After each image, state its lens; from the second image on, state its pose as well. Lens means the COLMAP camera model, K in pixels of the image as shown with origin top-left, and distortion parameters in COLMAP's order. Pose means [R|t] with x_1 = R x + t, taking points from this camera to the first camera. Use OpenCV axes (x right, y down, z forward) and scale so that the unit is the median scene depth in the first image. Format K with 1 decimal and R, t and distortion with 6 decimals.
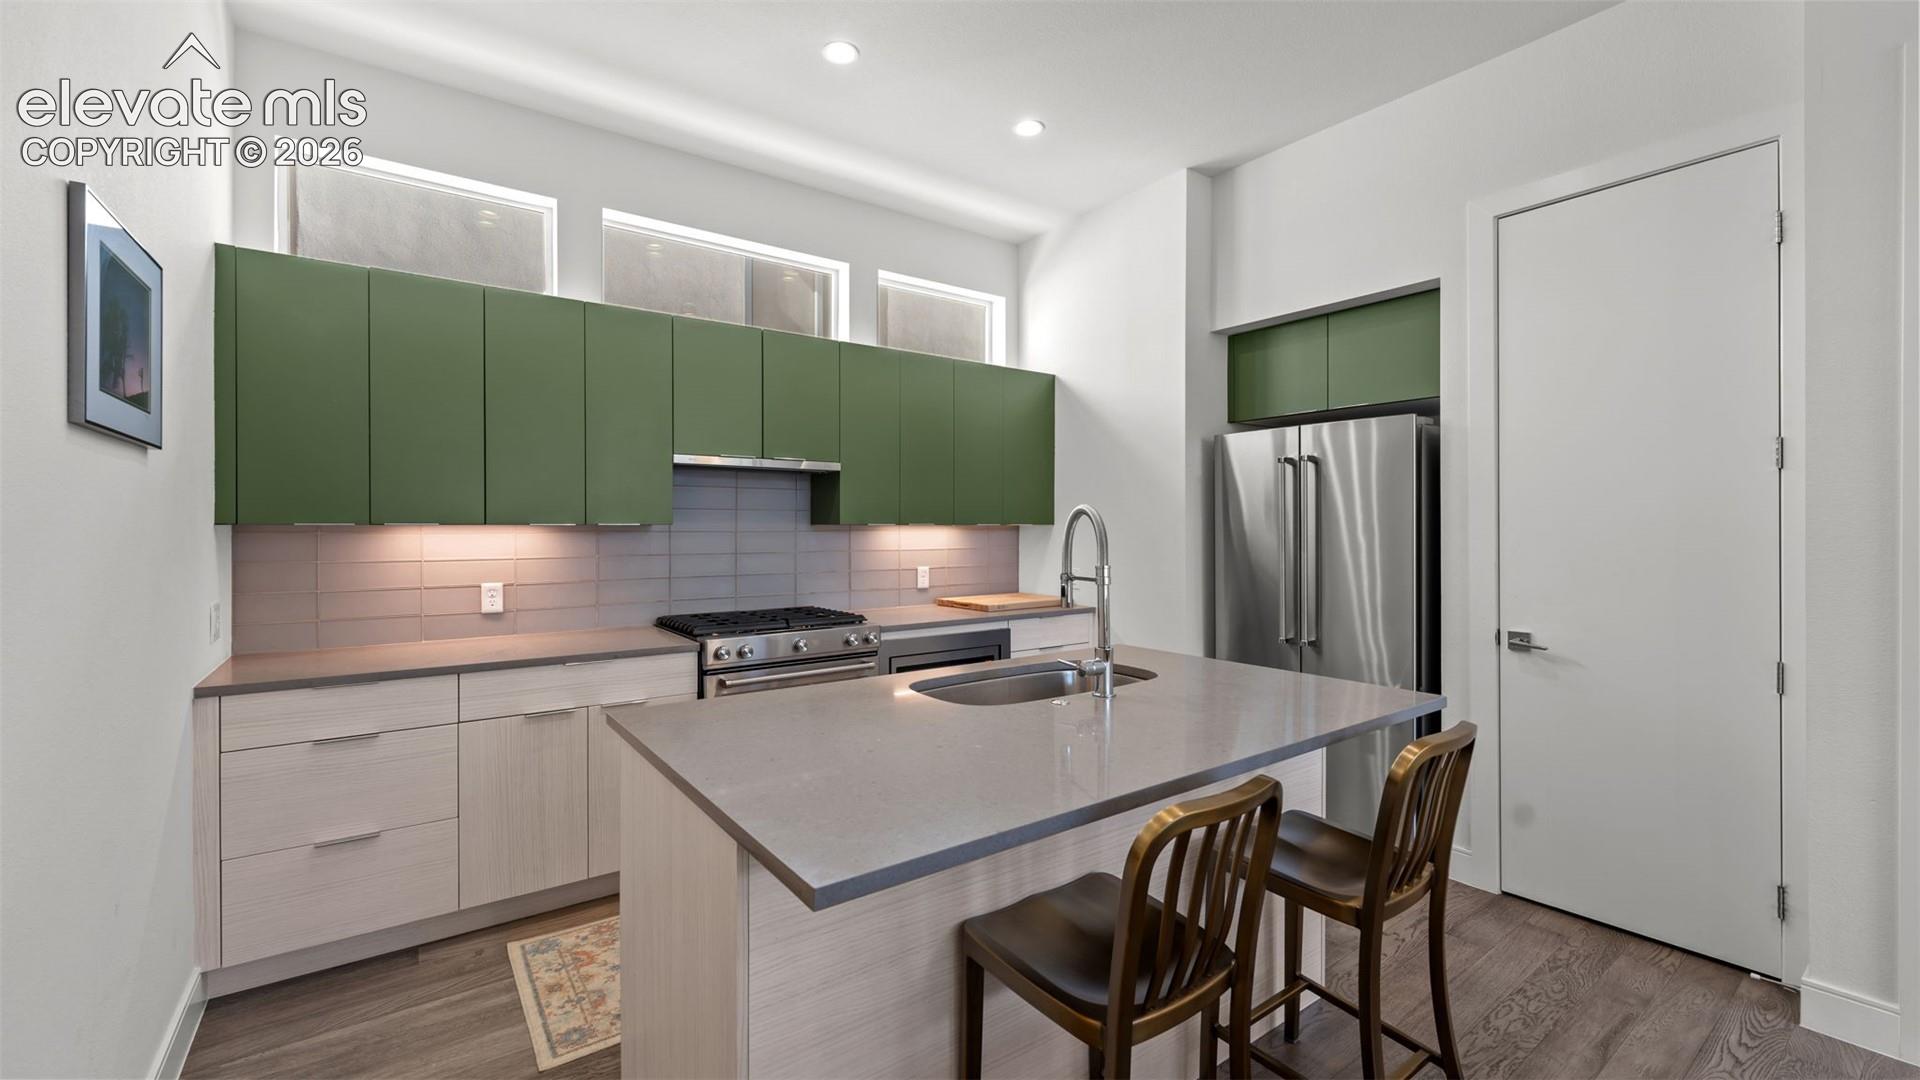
lens RADIAL K [[778.6, 0, 956.3], [0, 778.6, 528.7], [0, 0, 1]] dist [-0.000403, -0.000720]
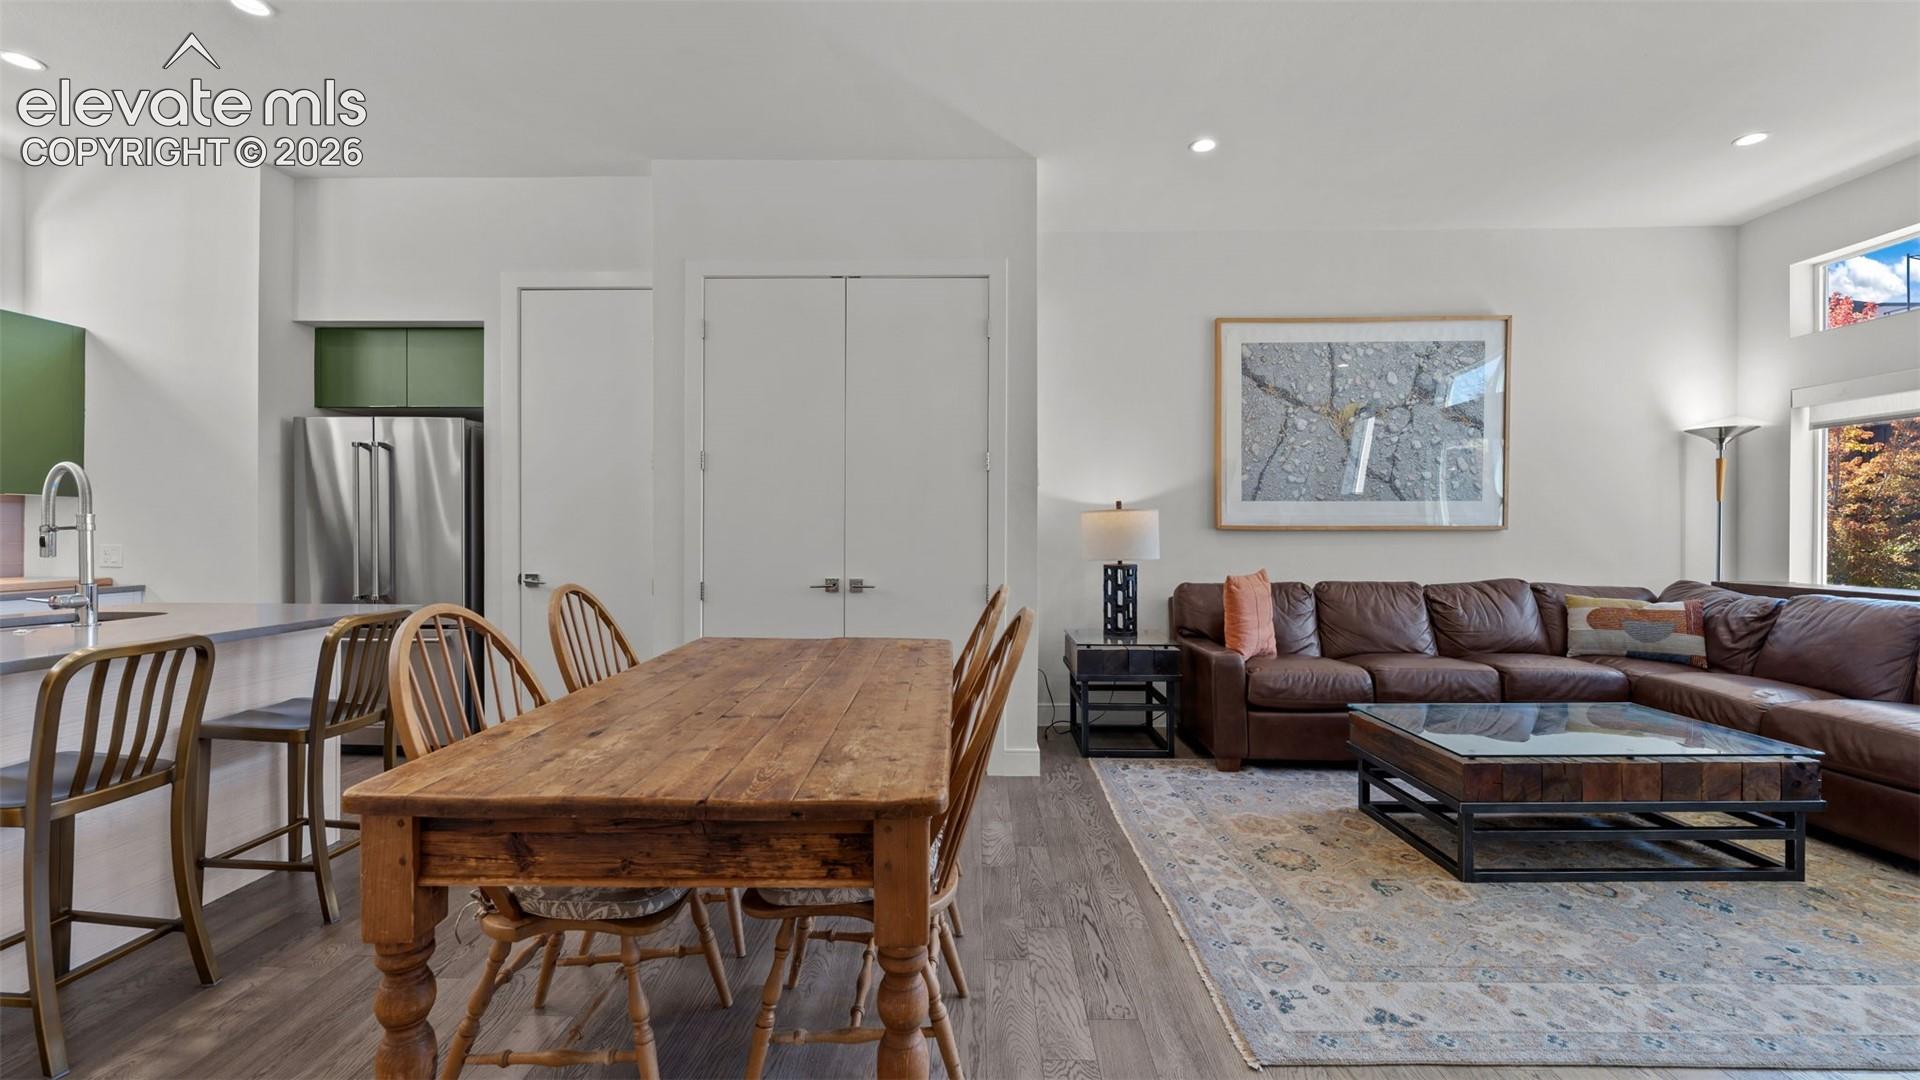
lens RADIAL K [[778.6, 0, 958.6], [0, 778.6, 531.8], [0, 0, 1]] dist [-0.000403, -0.000720]
pose [[0.607565, 0.002787, 0.794265, 0.034993], [-0.003461, 0.999994, -0.000862, 0.041020], [-0.794263, -0.002225, 0.607571, -0.426347]]
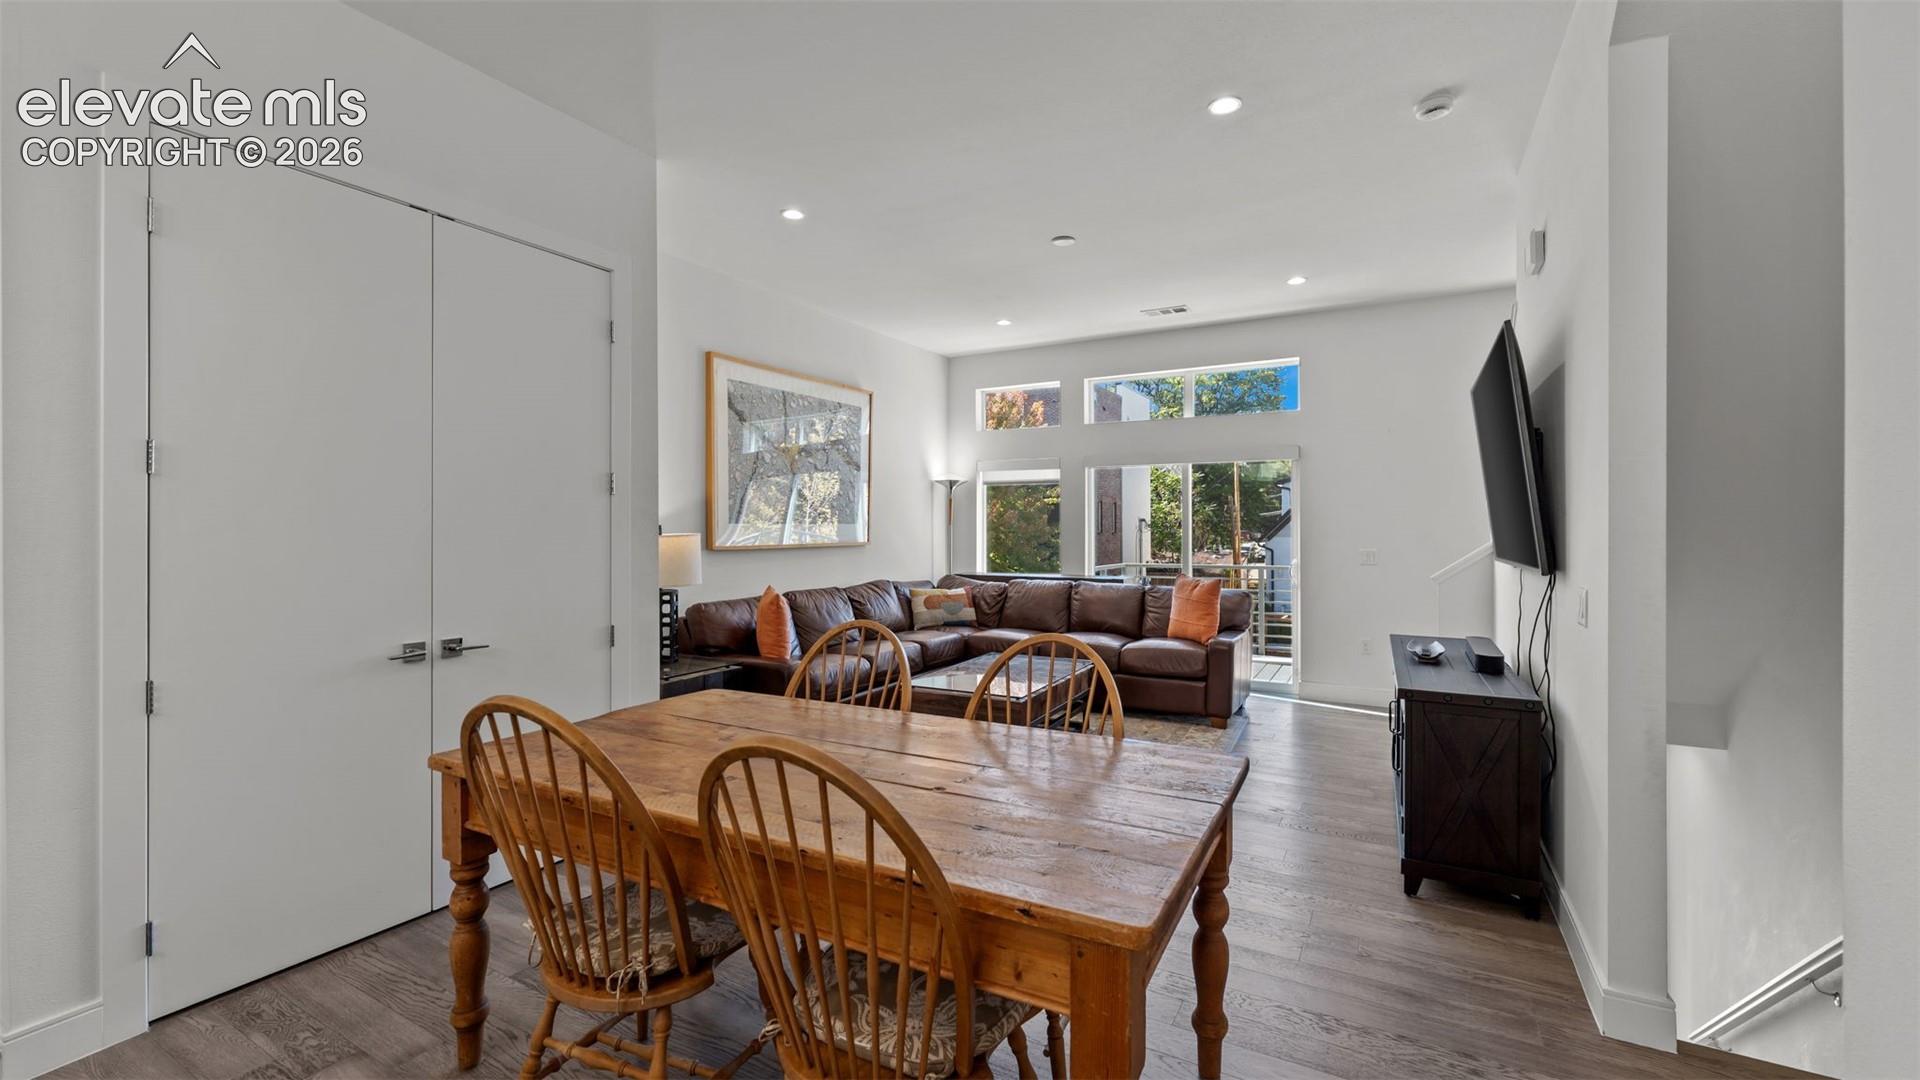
lens RADIAL K [[778.6, 0, 958.2], [0, 778.6, 526.2], [0, 0, 1]] dist [-0.000403, -0.000720]
pose [[-0.415175, 0.007033, 0.909714, -0.111369], [0.004715, 0.999973, -0.005579, 0.000148], [-0.909729, 0.001973, -0.415197, 0.220941]]
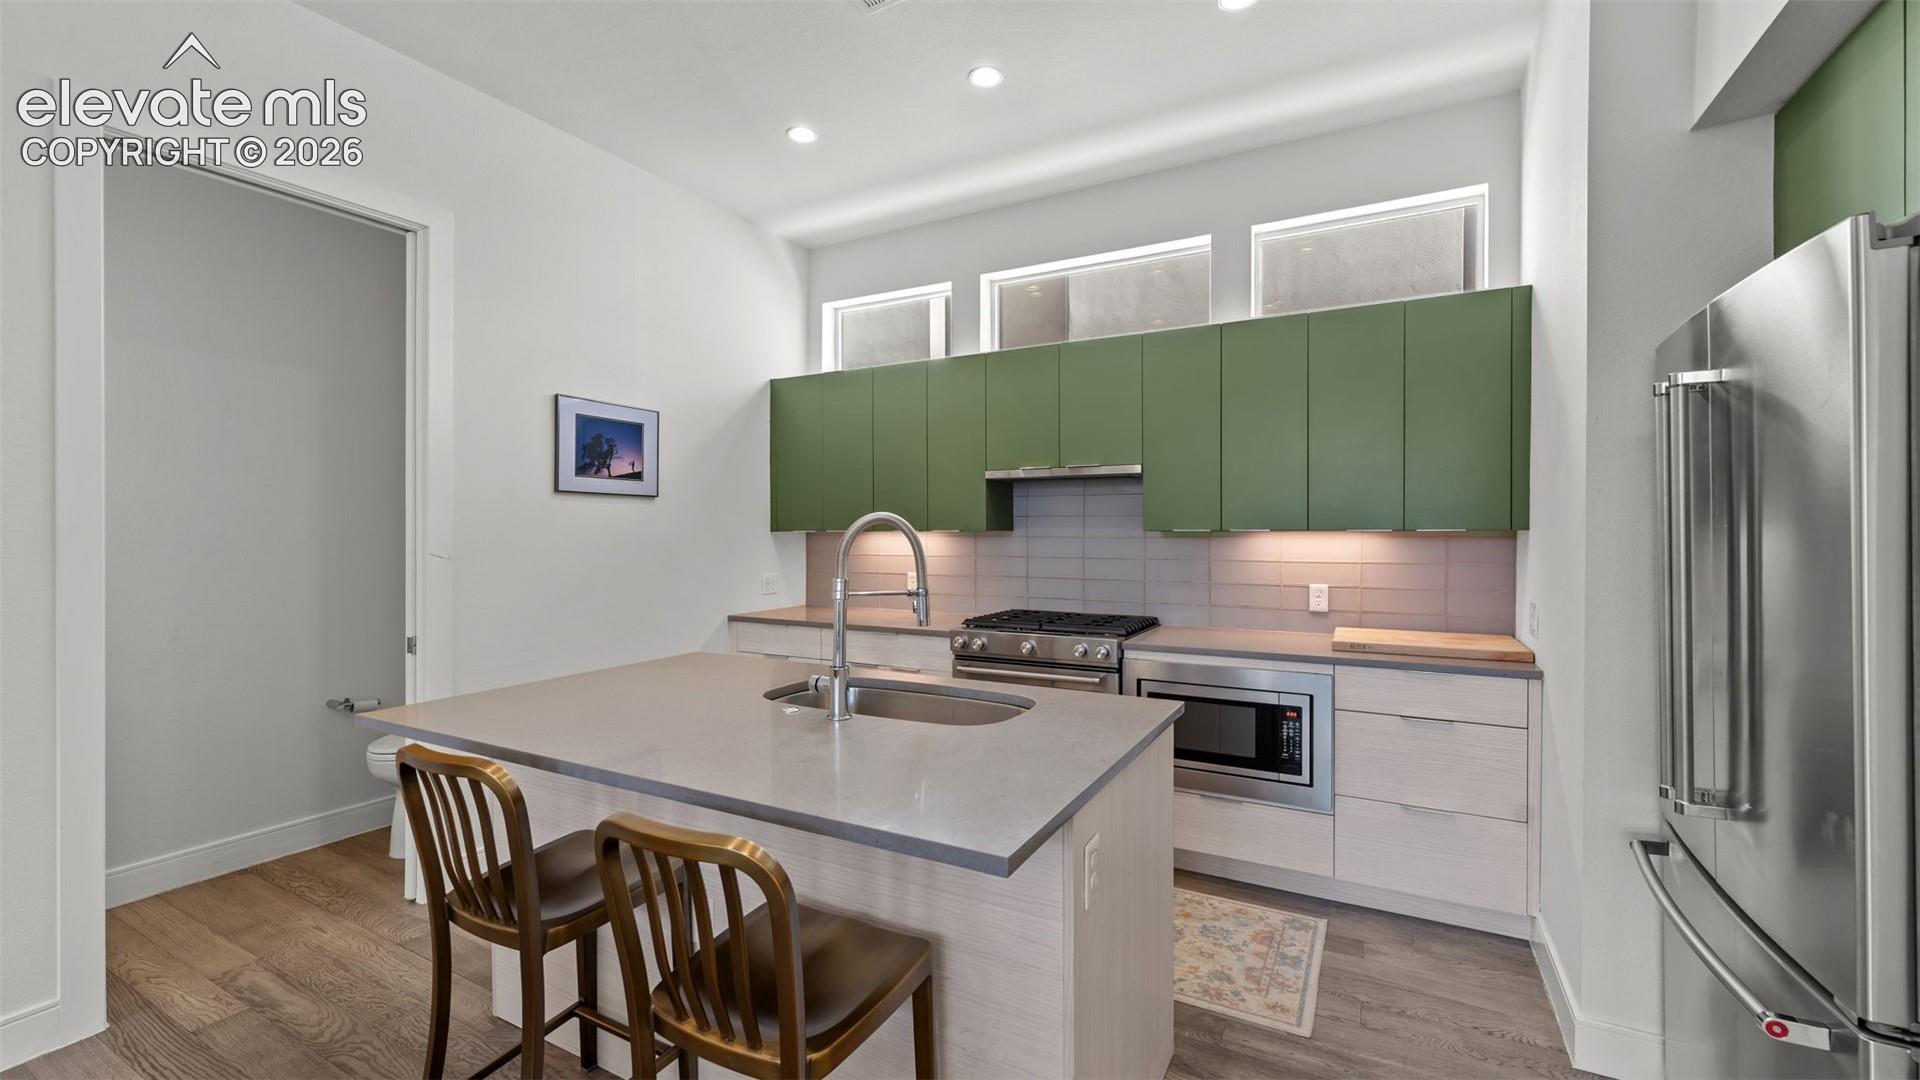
lens RADIAL K [[778.6, 0, 955.9], [0, 778.6, 536.2], [0, 0, 1]] dist [-0.000403, -0.000720]
pose [[0.419293, 0.006105, -0.907830, 0.627989], [-0.001854, 0.999981, 0.005868, -0.003716], [0.907849, -0.000778, 0.419297, 0.426518]]
